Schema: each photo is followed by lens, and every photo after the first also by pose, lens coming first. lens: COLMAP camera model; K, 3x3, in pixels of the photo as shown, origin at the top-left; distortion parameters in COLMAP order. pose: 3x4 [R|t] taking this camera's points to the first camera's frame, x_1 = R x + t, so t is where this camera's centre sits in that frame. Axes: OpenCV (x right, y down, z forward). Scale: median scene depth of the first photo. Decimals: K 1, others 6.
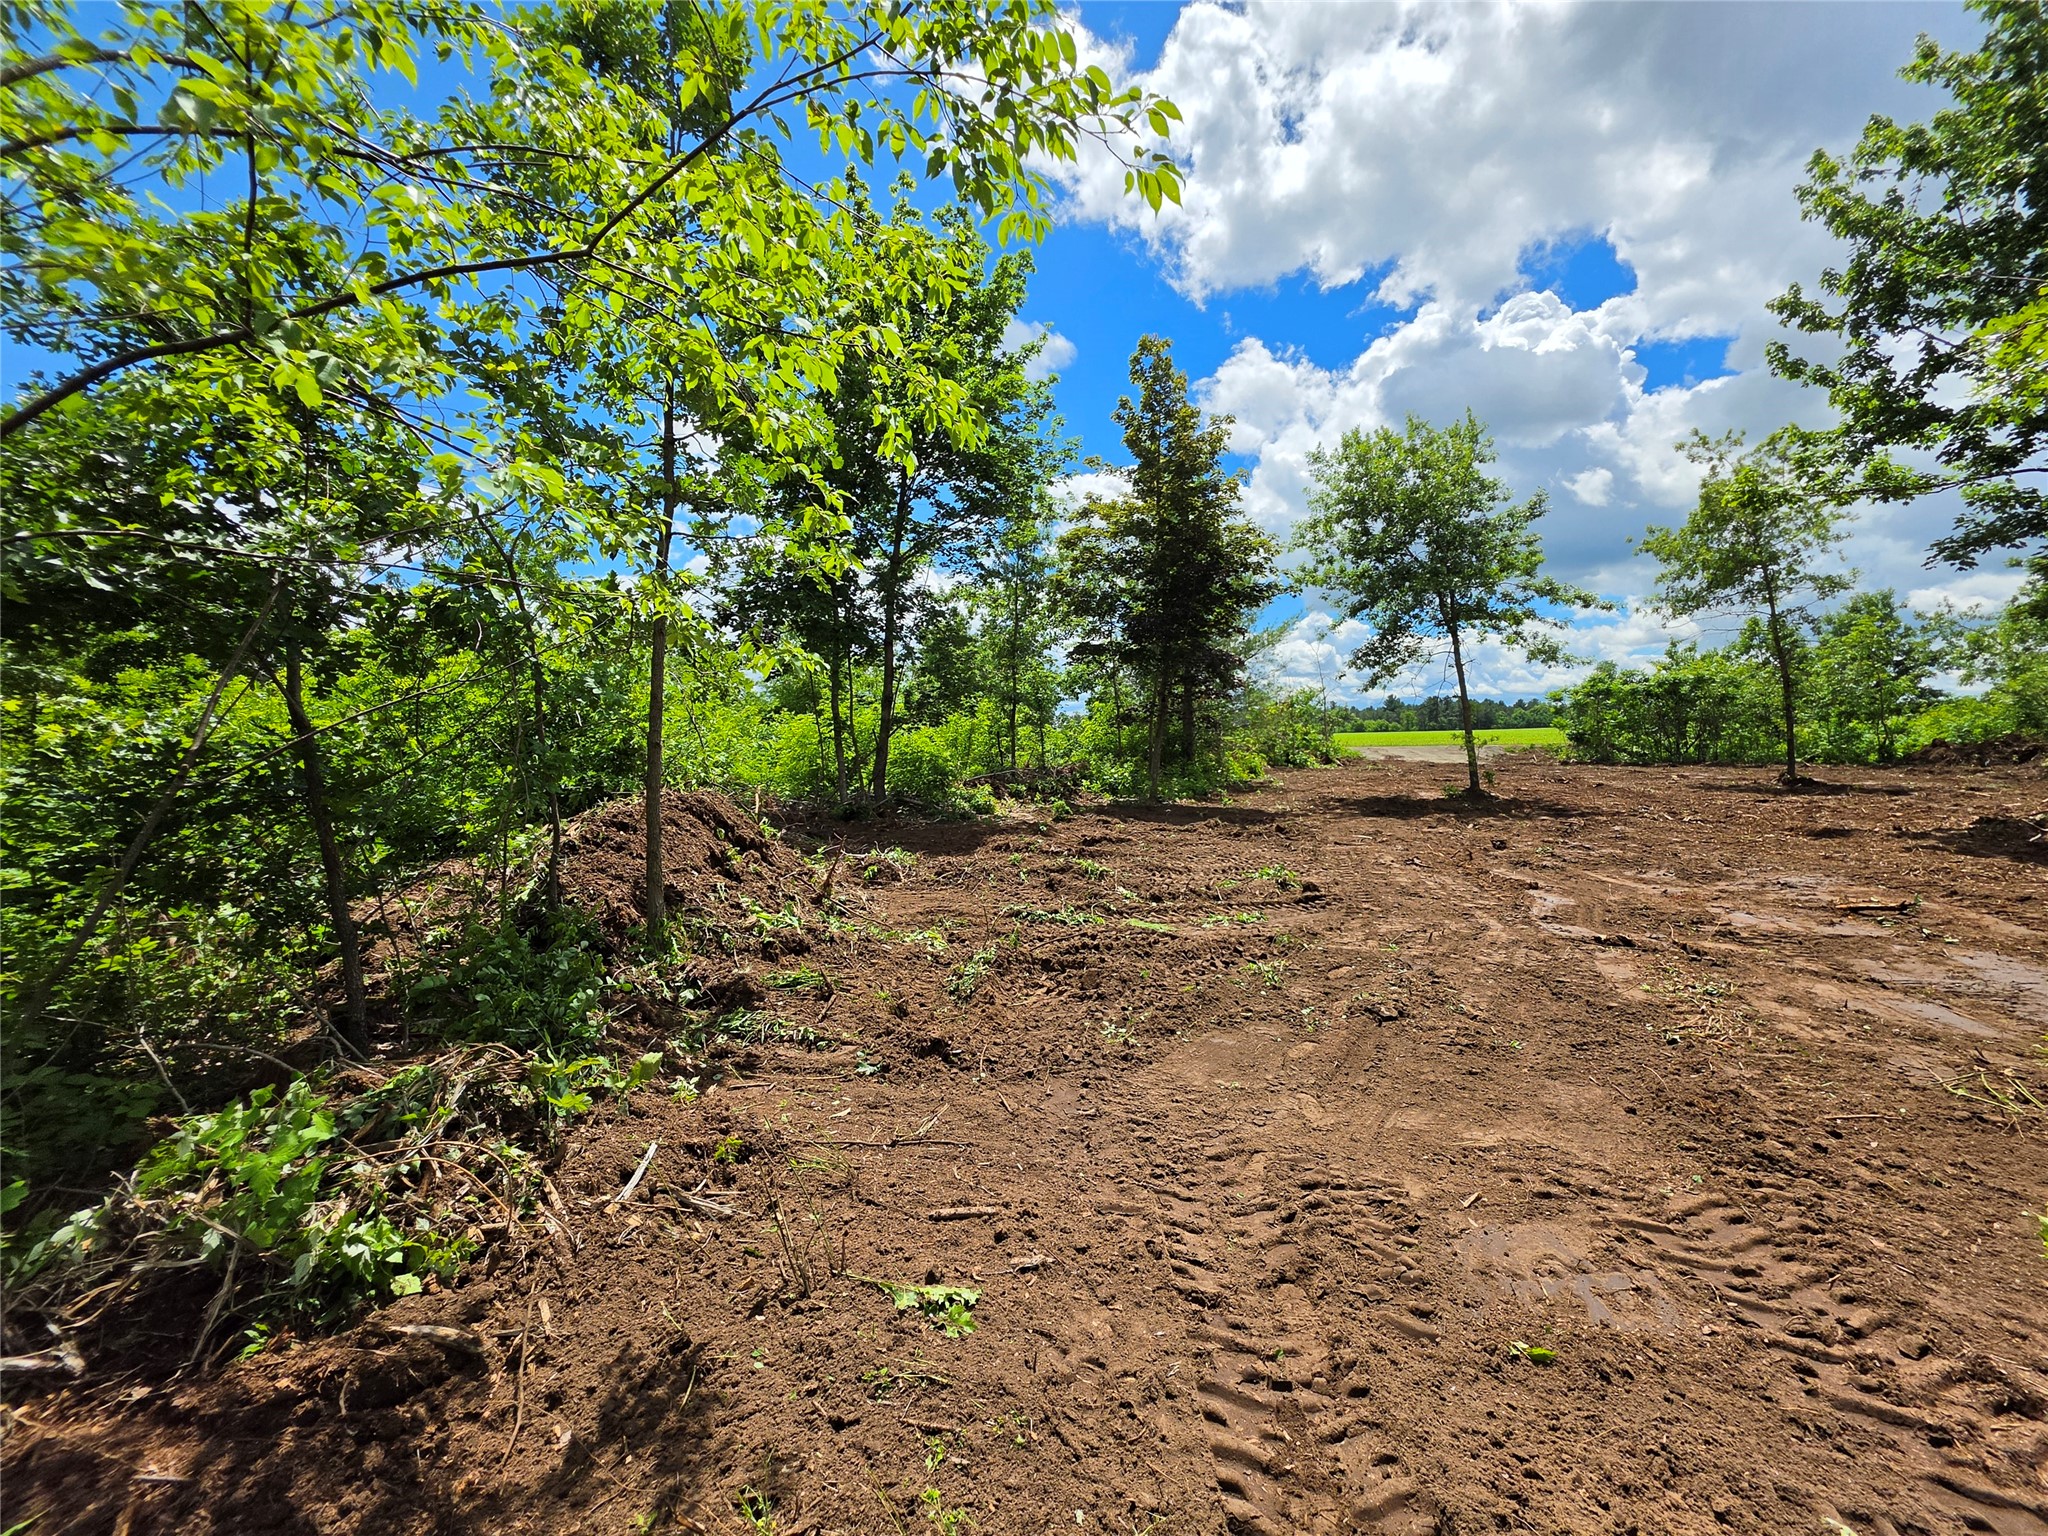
lens RADIAL K [[820.4, 0, 1018.2], [0, 820.4, 785.9], [0, 0, 1]] dist [0.000571, 0.000072]
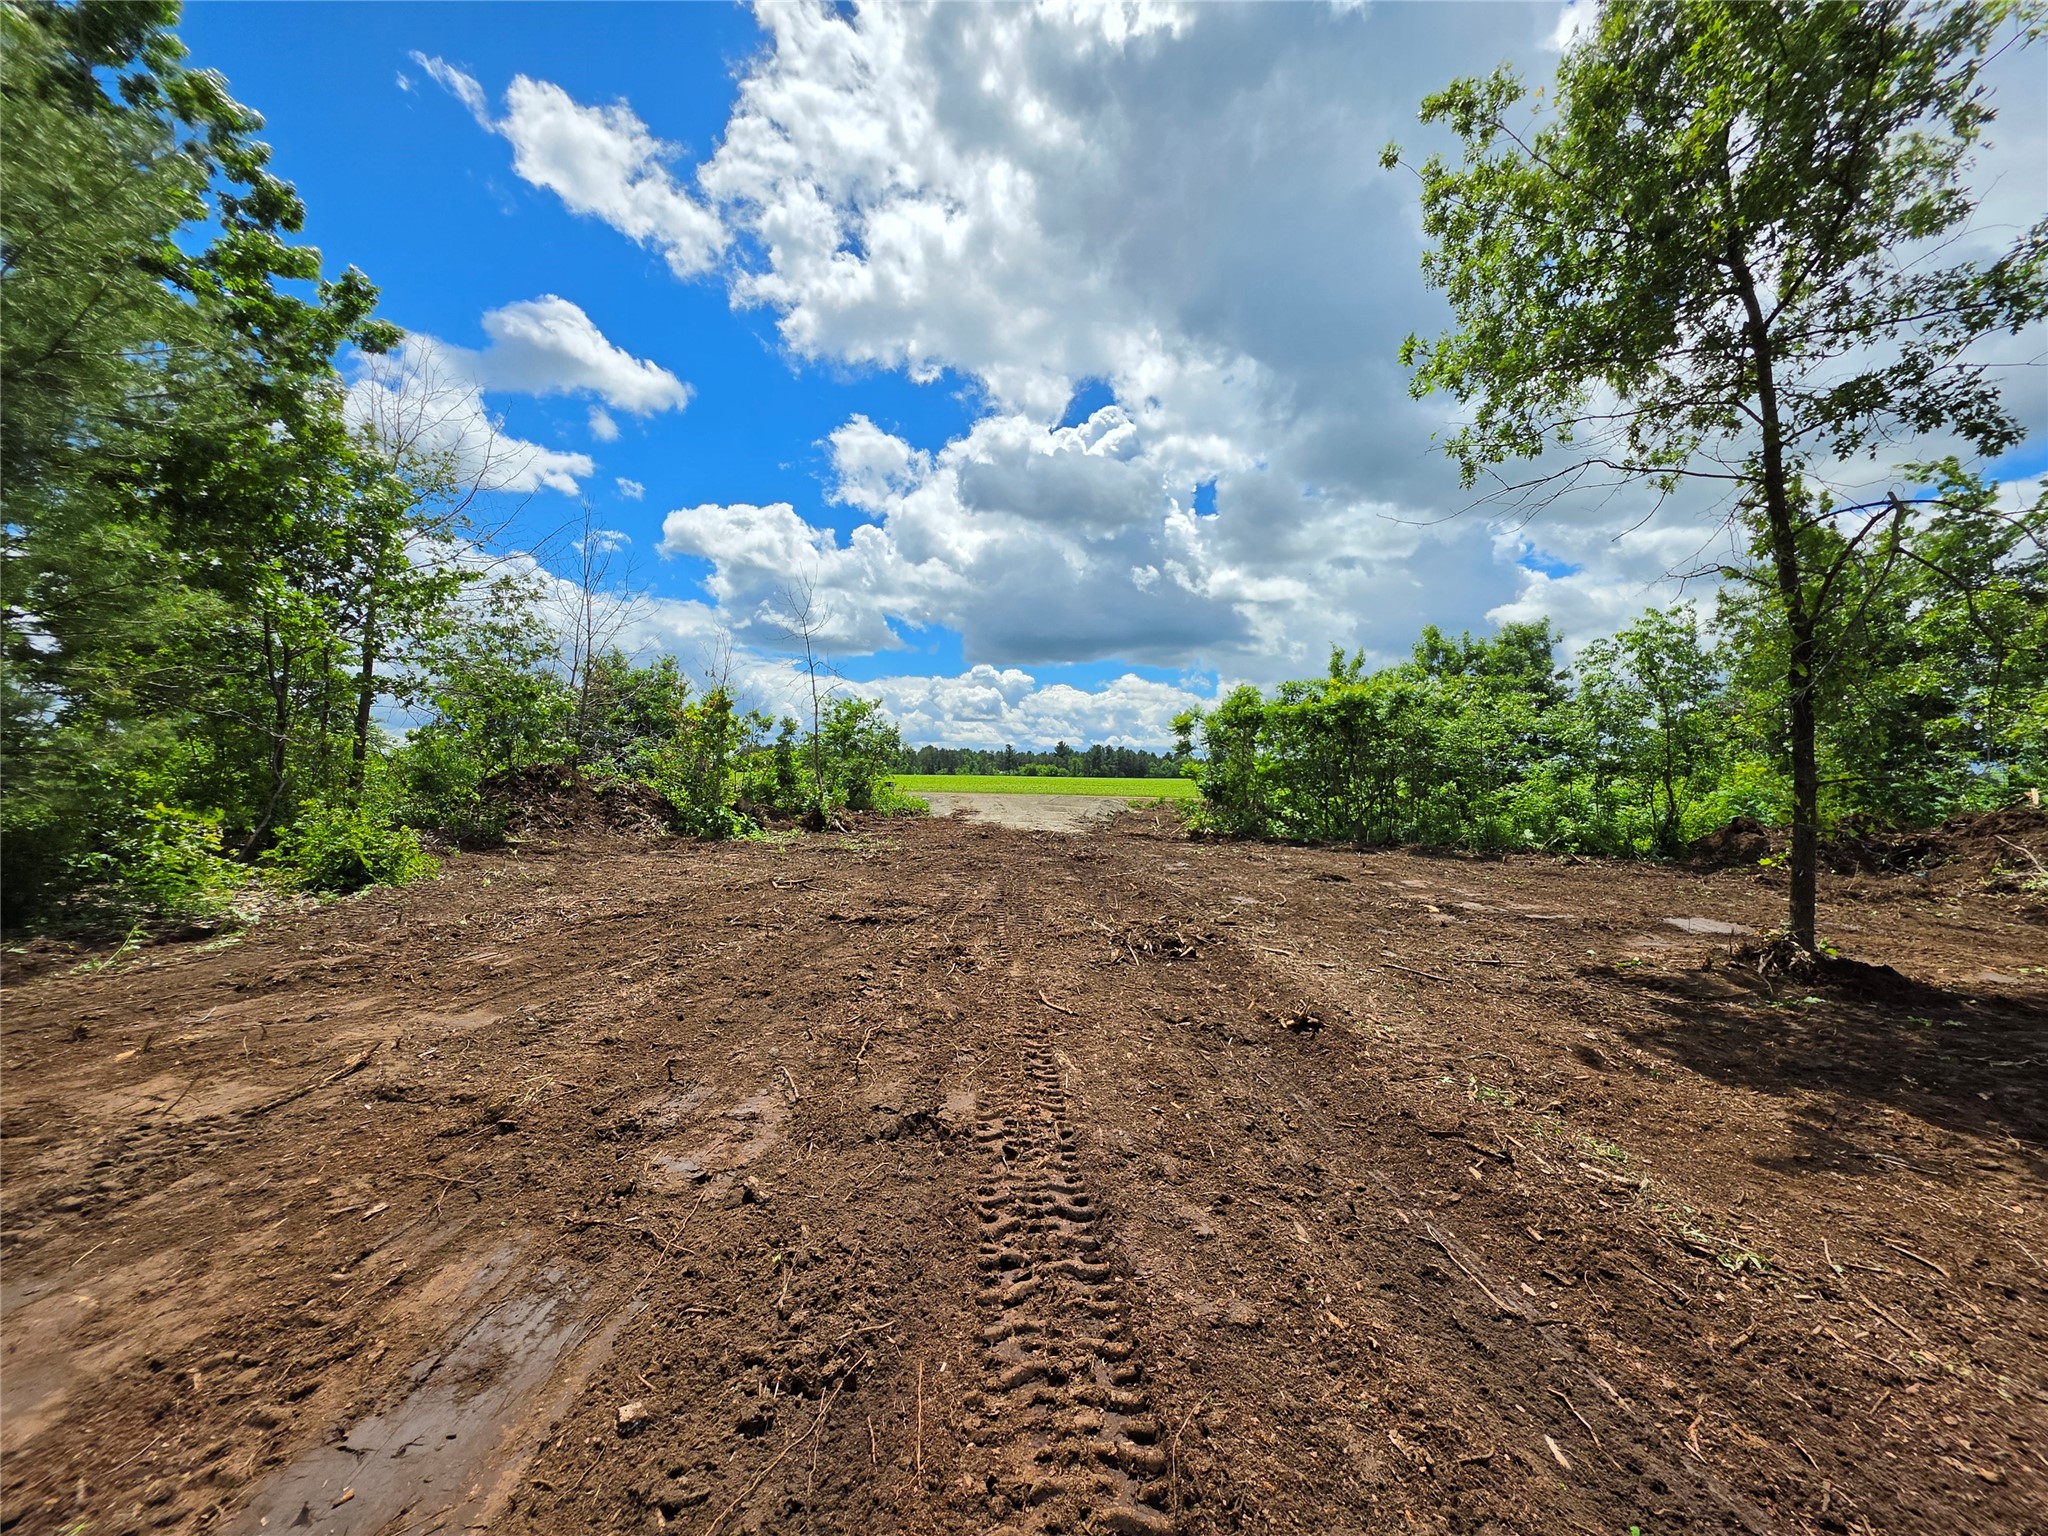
lens RADIAL K [[820.4, 0, 1018.2], [0, 820.4, 785.9], [0, 0, 1]] dist [0.000571, 0.000072]
pose [[0.932855, 0.028269, 0.359142, 0.328319], [-0.011607, 0.998757, -0.048466, -0.033579], [-0.360065, 0.041044, 0.932024, 0.486147]]
